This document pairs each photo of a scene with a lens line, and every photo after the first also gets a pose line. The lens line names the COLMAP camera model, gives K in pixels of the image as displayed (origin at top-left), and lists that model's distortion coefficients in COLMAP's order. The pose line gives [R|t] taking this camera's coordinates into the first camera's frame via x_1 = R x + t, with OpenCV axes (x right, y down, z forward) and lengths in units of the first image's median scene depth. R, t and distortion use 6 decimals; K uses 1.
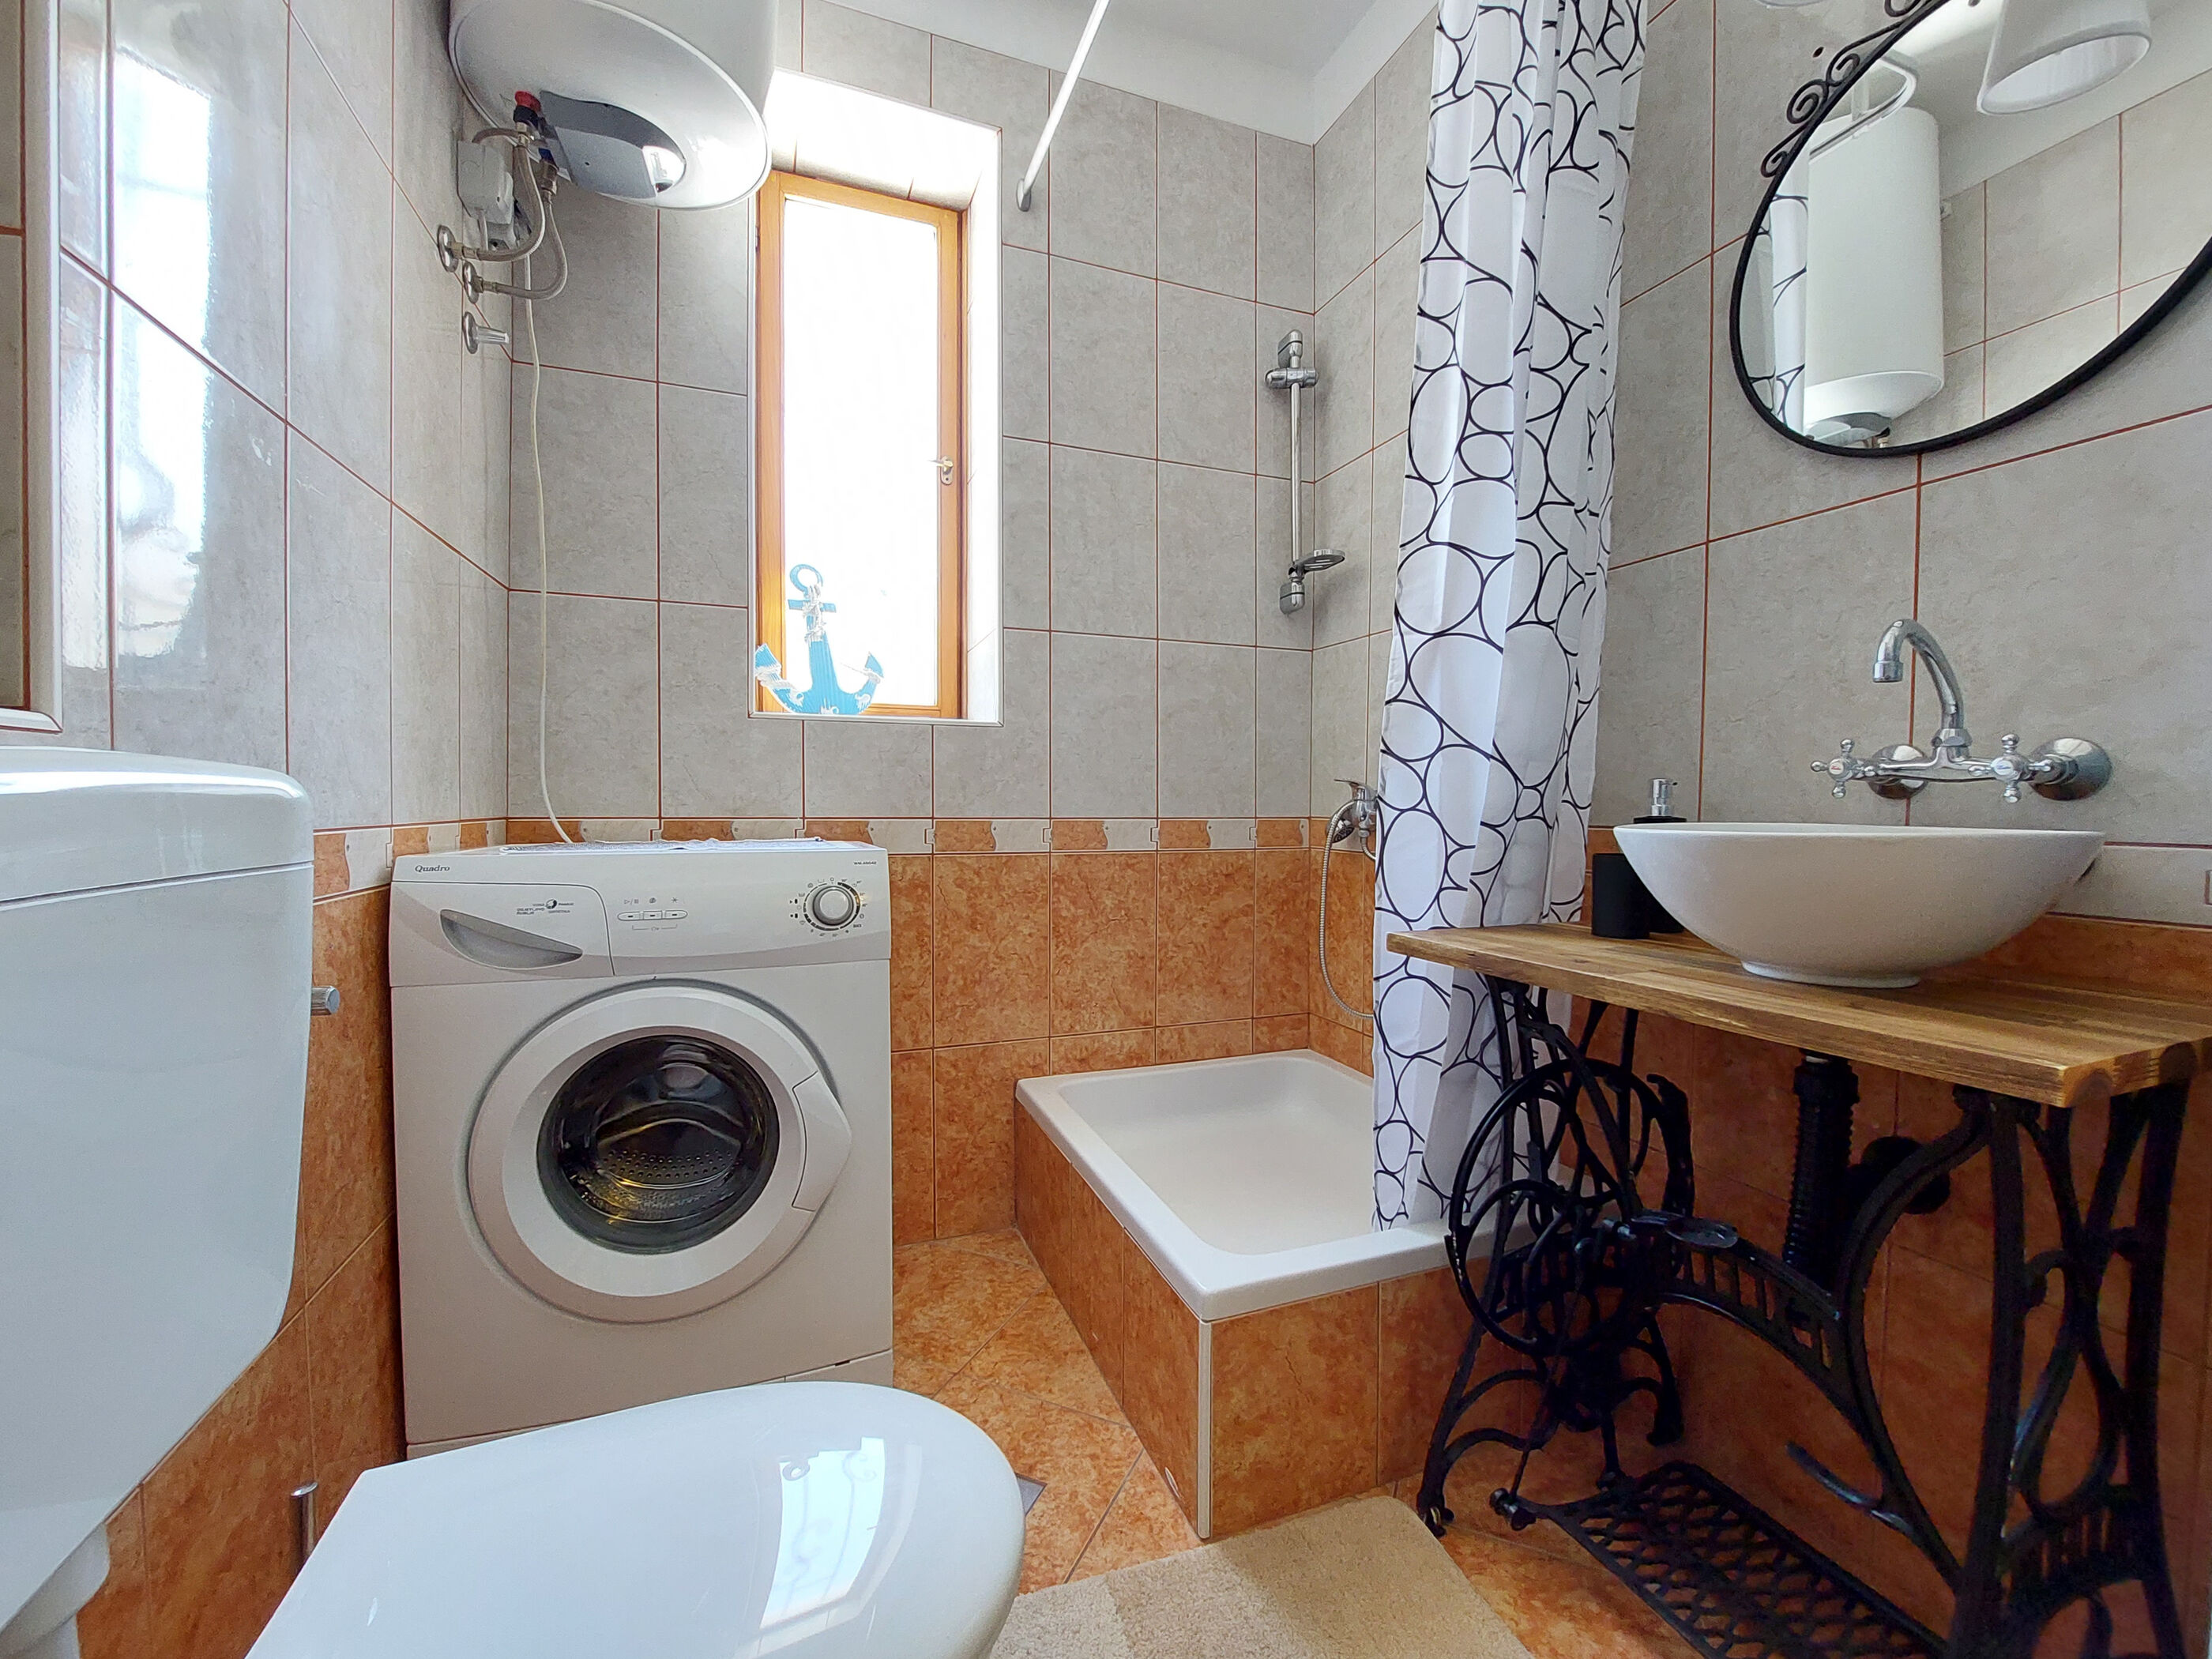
lens RADIAL K [[890.3, 0, 1104.9], [0, 890.3, 831.6], [0, 0, 1]] dist [-0.016335, -0.000593]
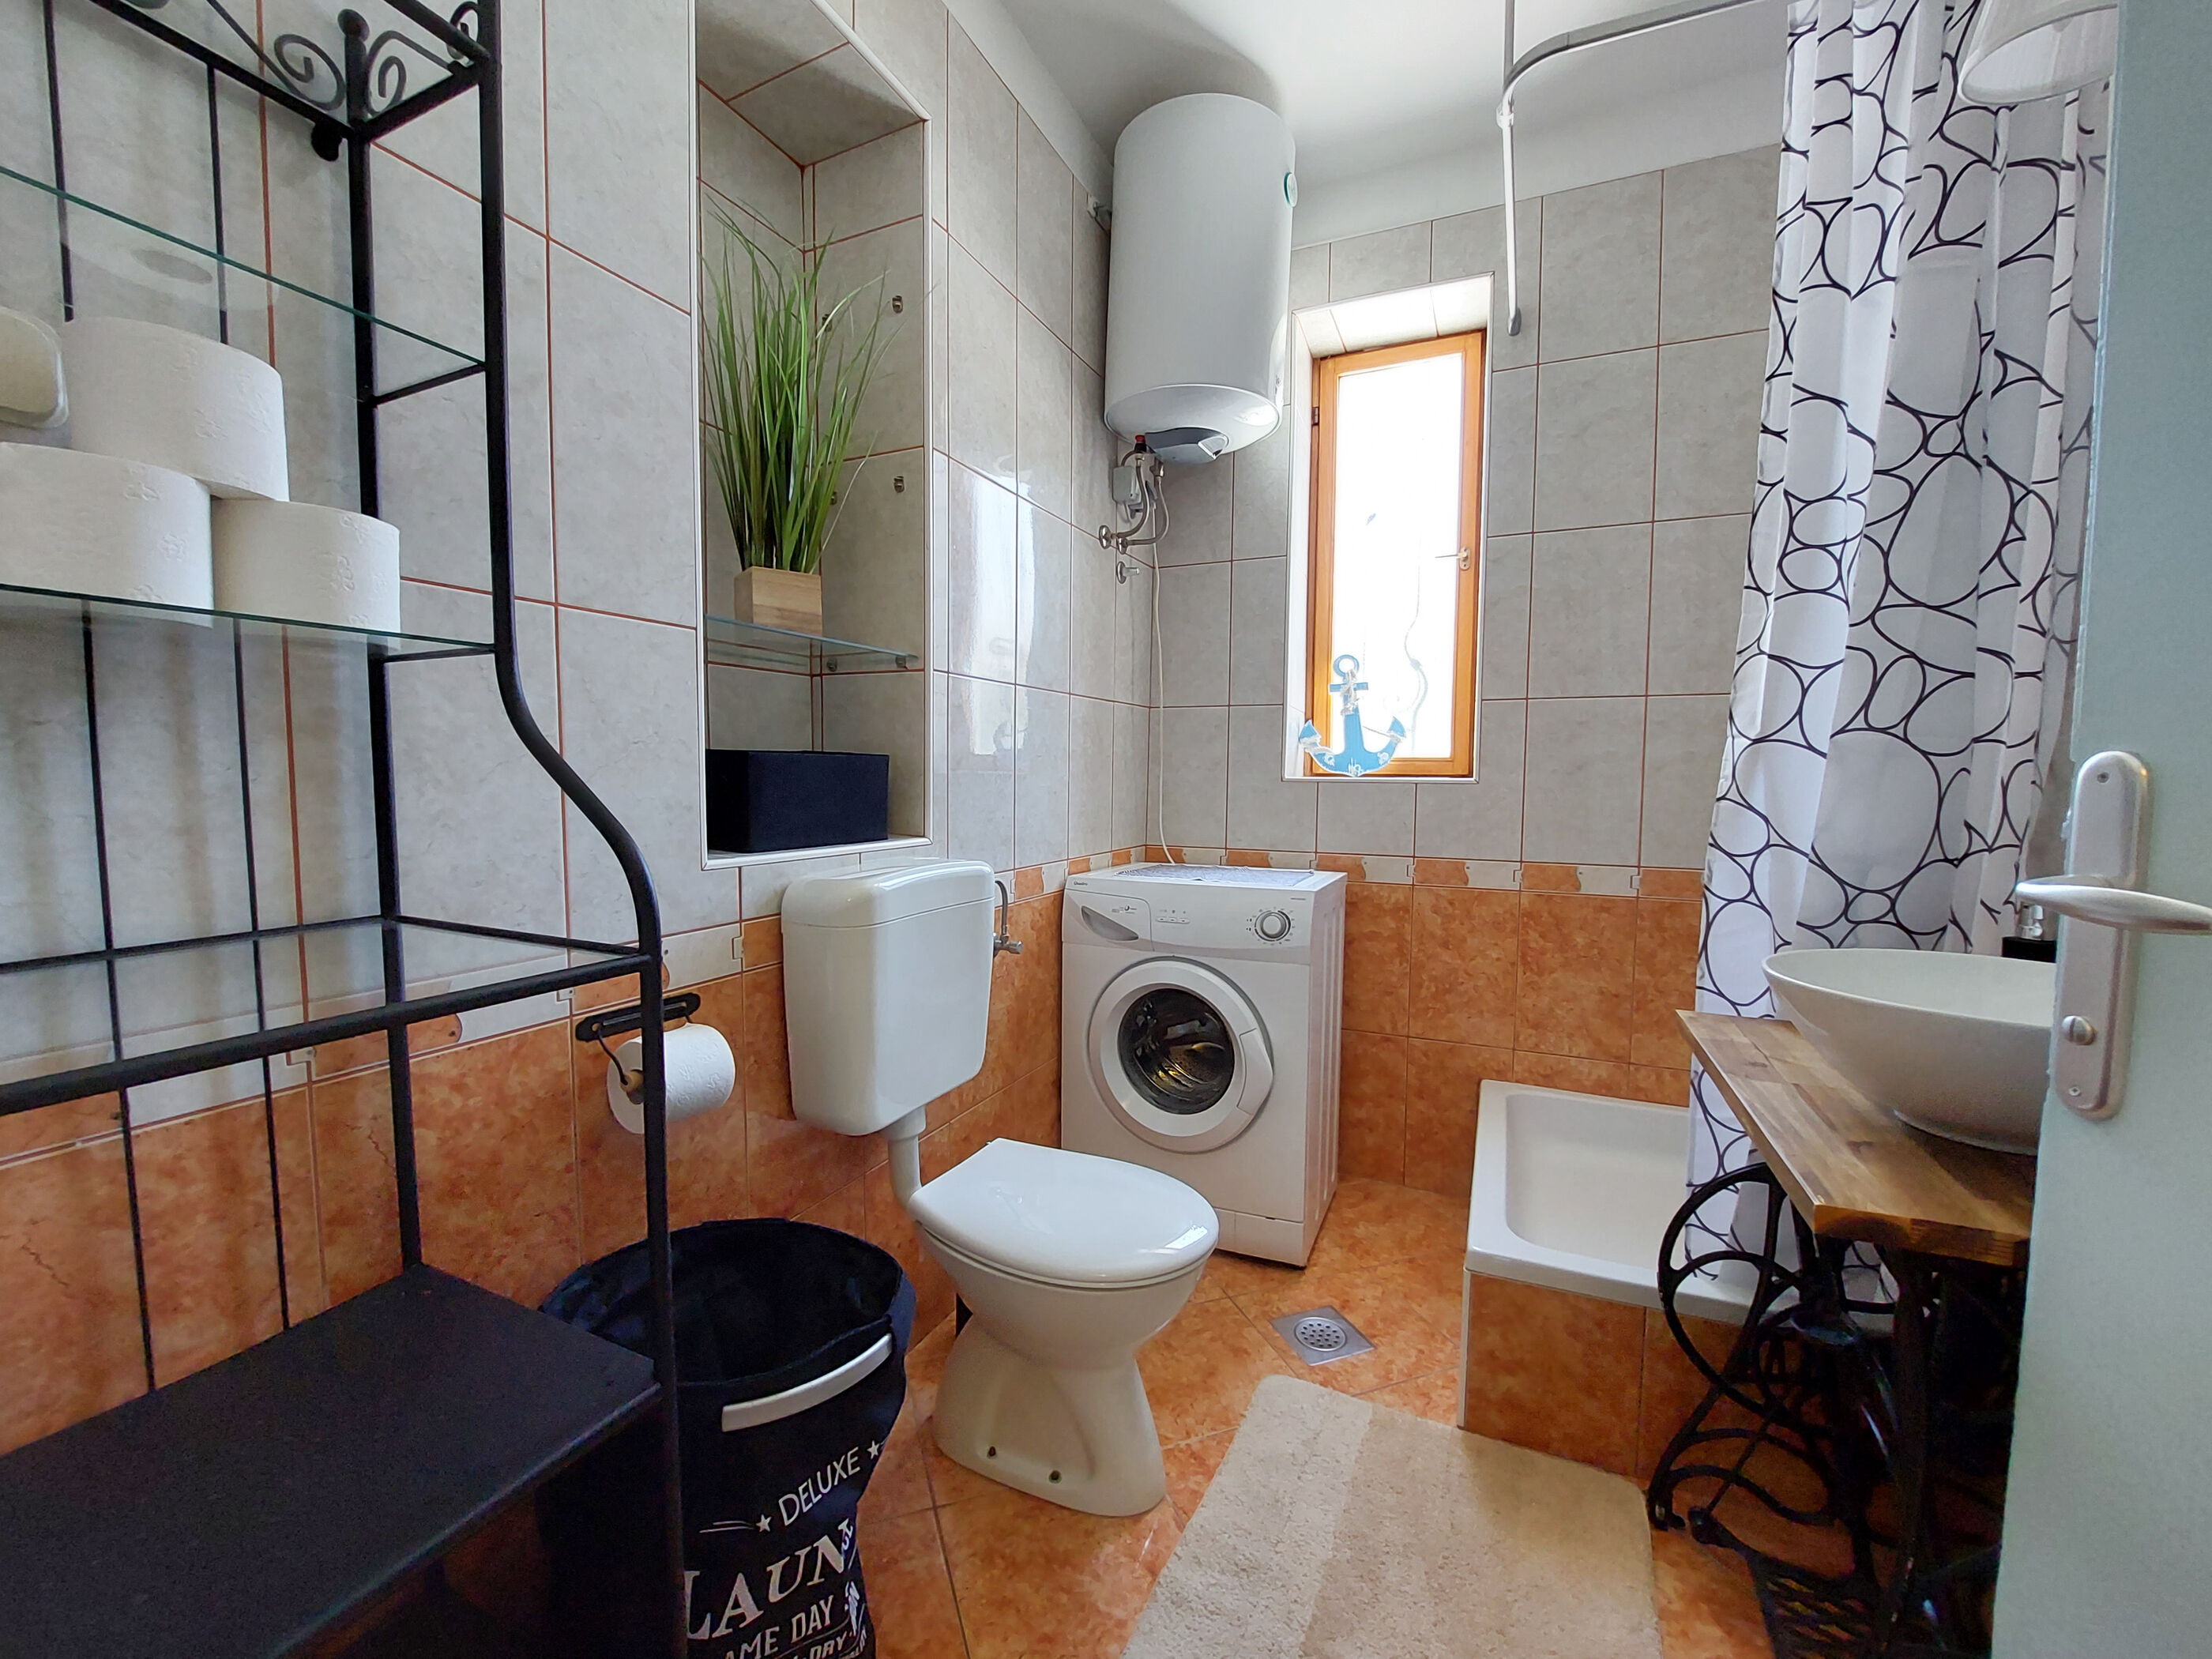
lens RADIAL K [[890.3, 0, 1104.9], [0, 890.3, 831.6], [0, 0, 1]] dist [-0.016335, -0.000593]
pose [[0.702258, 0.048853, -0.710245, 0.559117], [-0.026379, 0.998743, 0.042615, -0.132735], [0.711434, -0.011191, 0.702664, -0.285000]]
